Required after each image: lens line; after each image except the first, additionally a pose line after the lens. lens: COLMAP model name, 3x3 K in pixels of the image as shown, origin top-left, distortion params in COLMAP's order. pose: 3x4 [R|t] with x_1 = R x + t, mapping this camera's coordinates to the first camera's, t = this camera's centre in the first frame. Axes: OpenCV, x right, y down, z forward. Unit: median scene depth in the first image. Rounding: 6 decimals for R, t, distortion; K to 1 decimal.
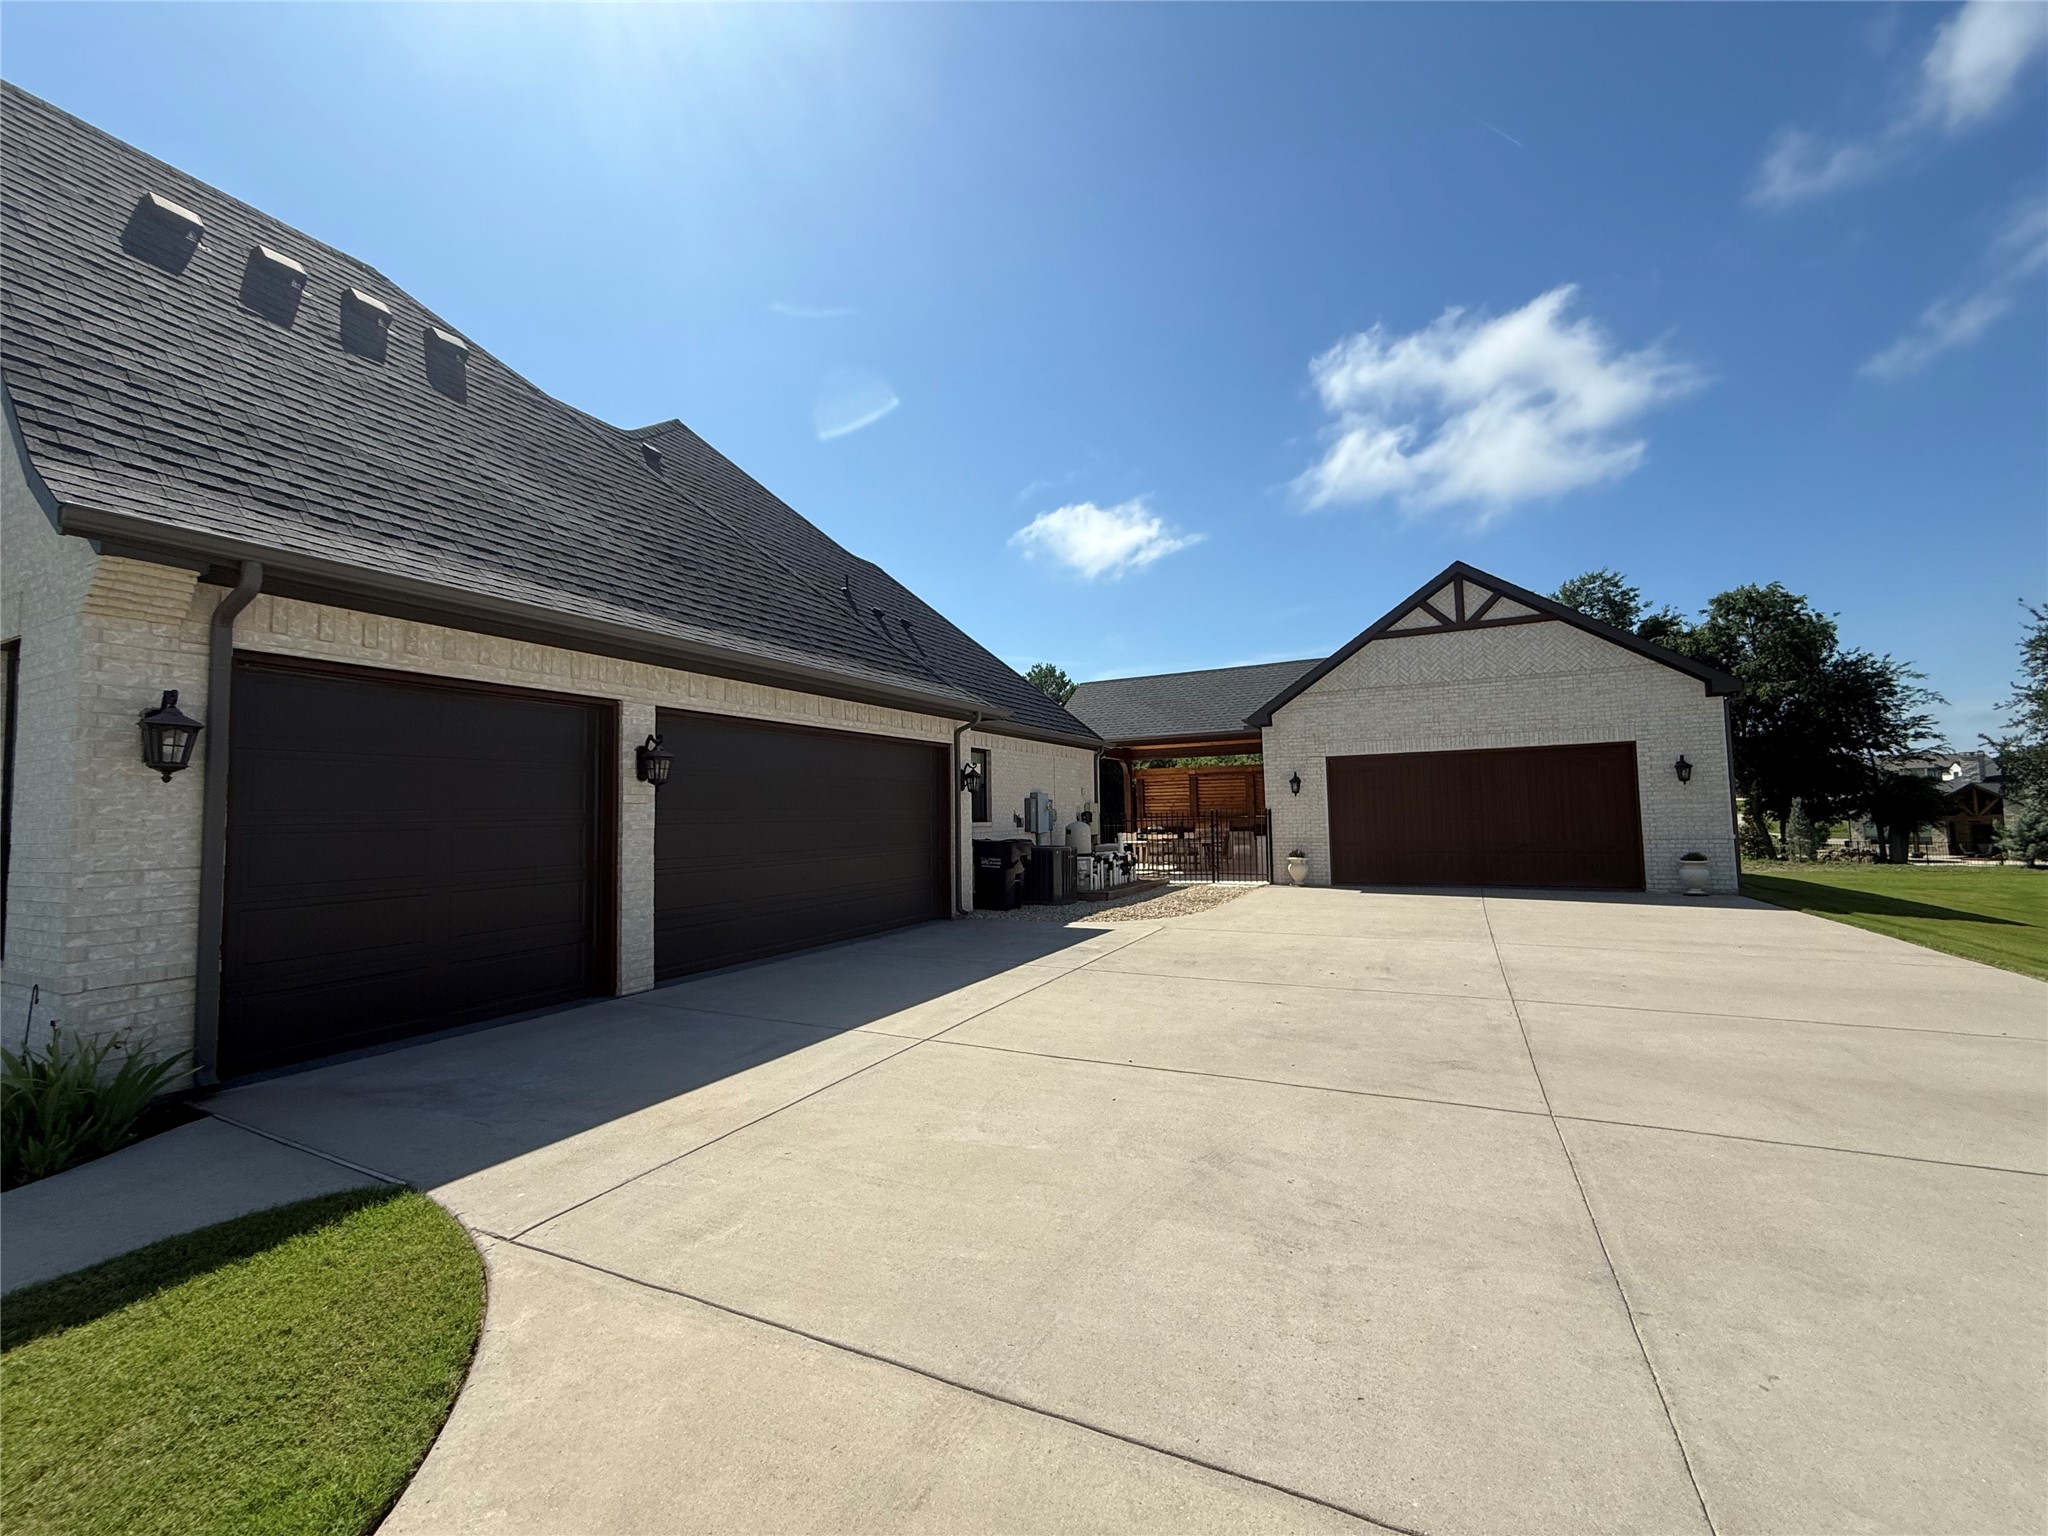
lens RADIAL K [[815.3, 0, 1022.5], [0, 815.3, 766.6], [0, 0, 1]] dist [-0.000203, 0.000234]
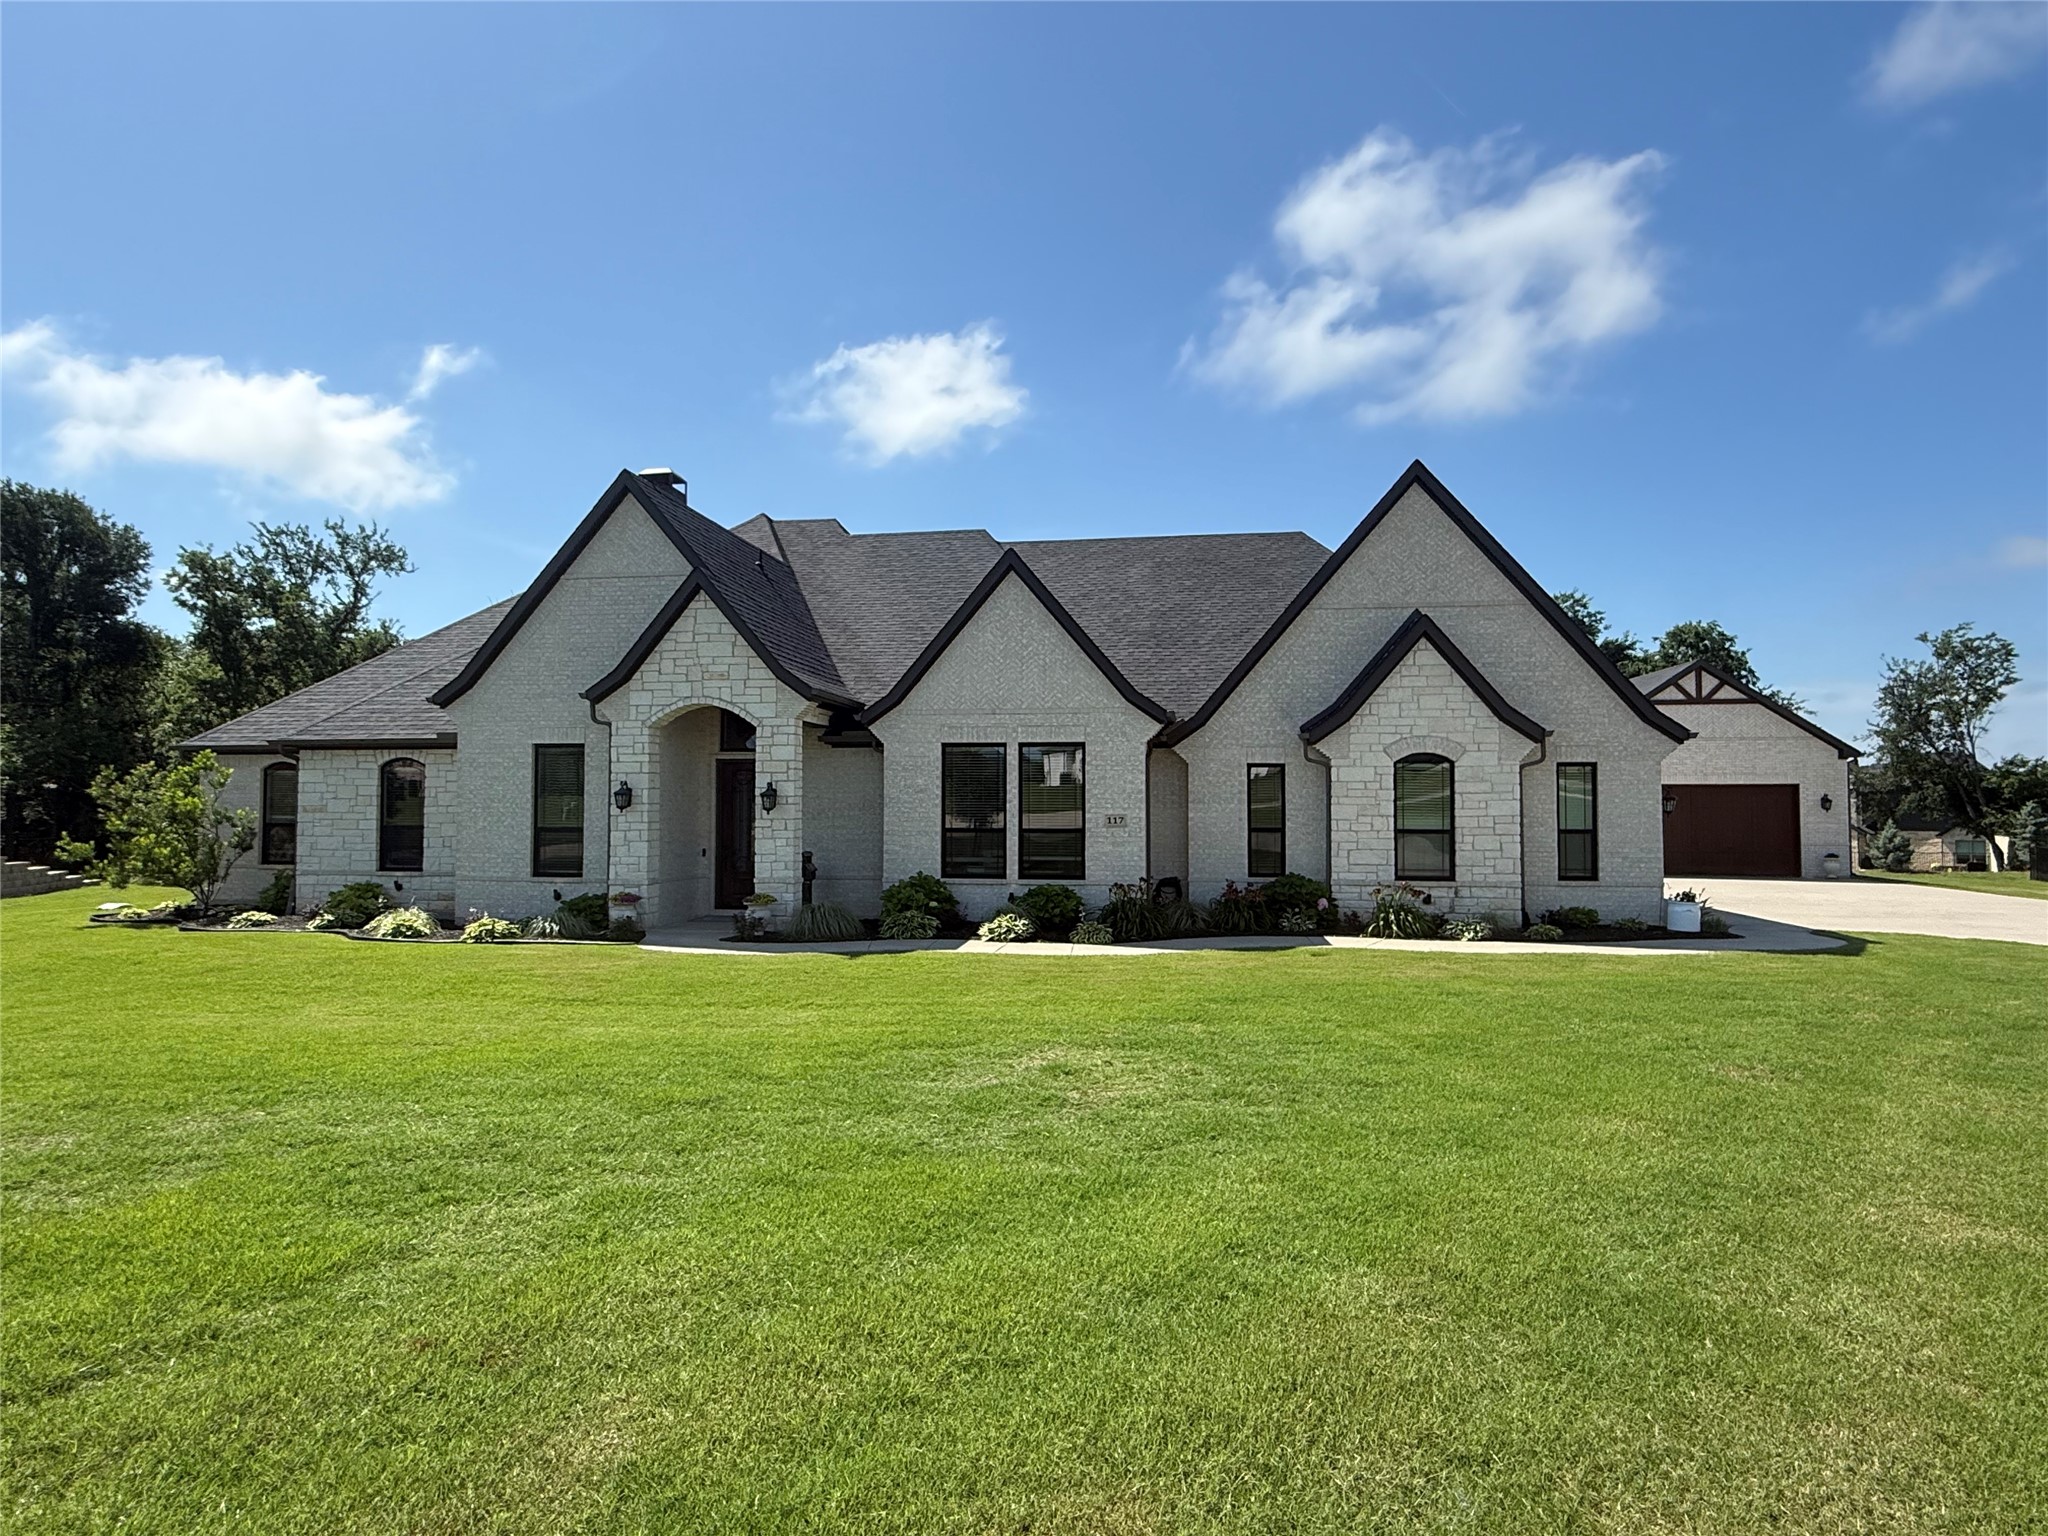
lens RADIAL K [[1156.8, 0, 1018.7], [0, 1156.8, 775.6], [0, 0, 1]] dist [0.000407, -0.000224]
pose [[0.951255, 0.030275, 0.306915, -1.208660], [-0.040096, 0.998864, 0.025746, -0.038233], [-0.305787, -0.036797, 0.951389, -0.597201]]
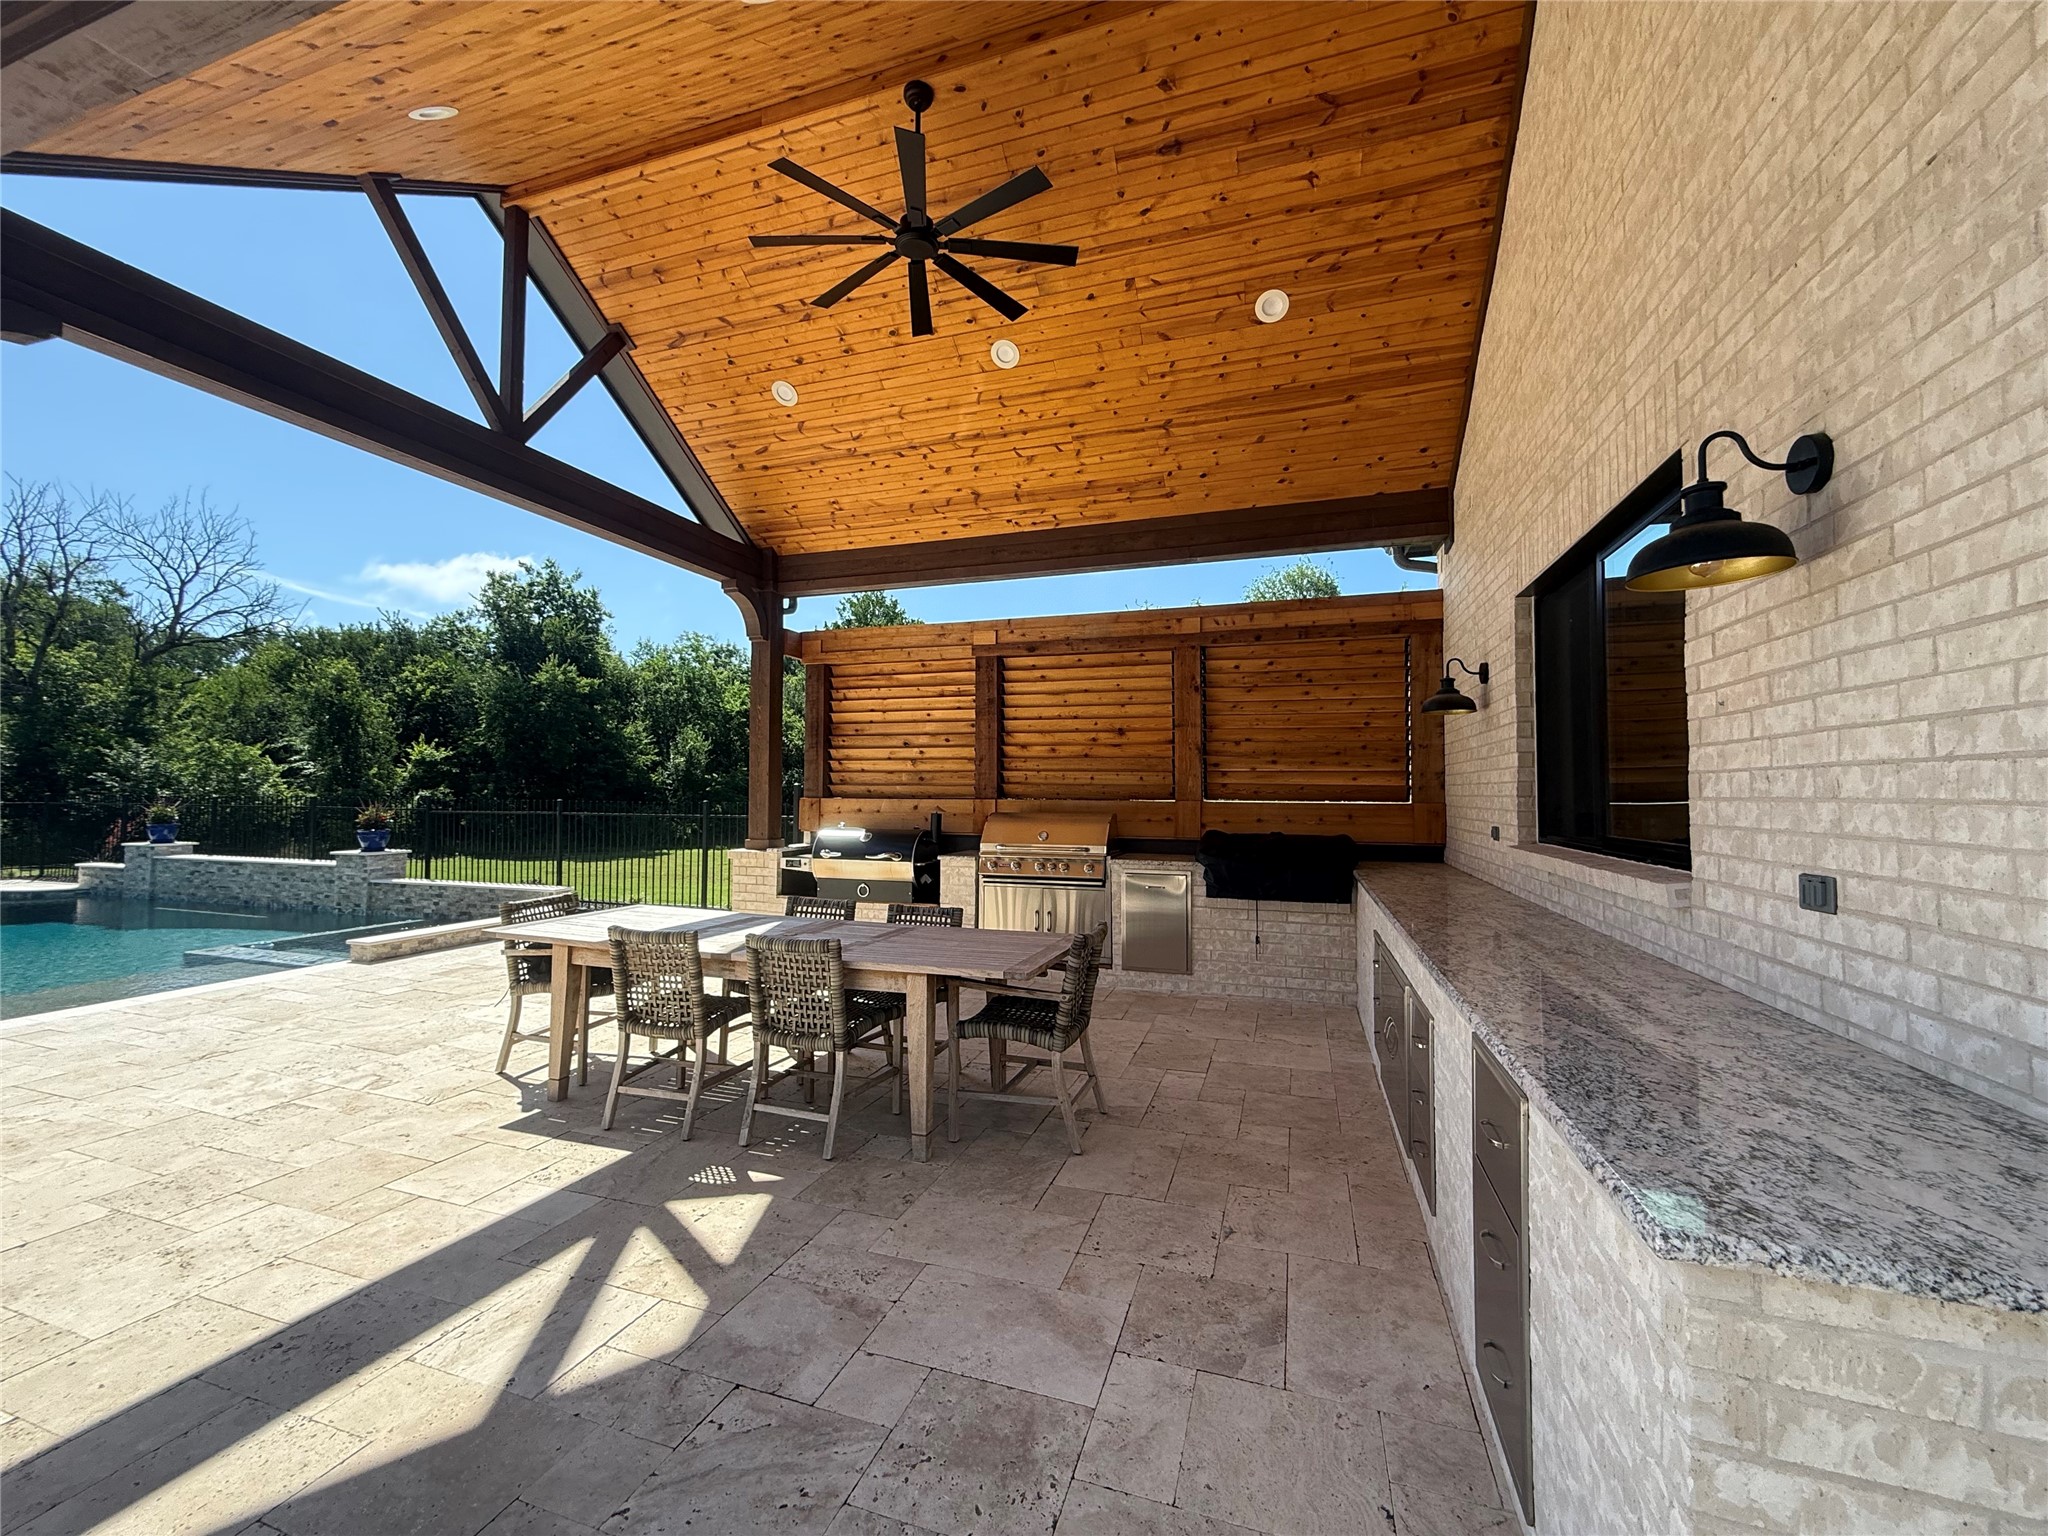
lens RADIAL K [[815.3, 0, 1022.5], [0, 815.3, 766.6], [0, 0, 1]] dist [-0.000203, 0.000234]
pose [[0.988583, 0.032362, 0.147164, 0.280391], [-0.036244, 0.999060, 0.023772, 0.068126], [-0.146256, -0.028834, 0.988826, 1.117762]]
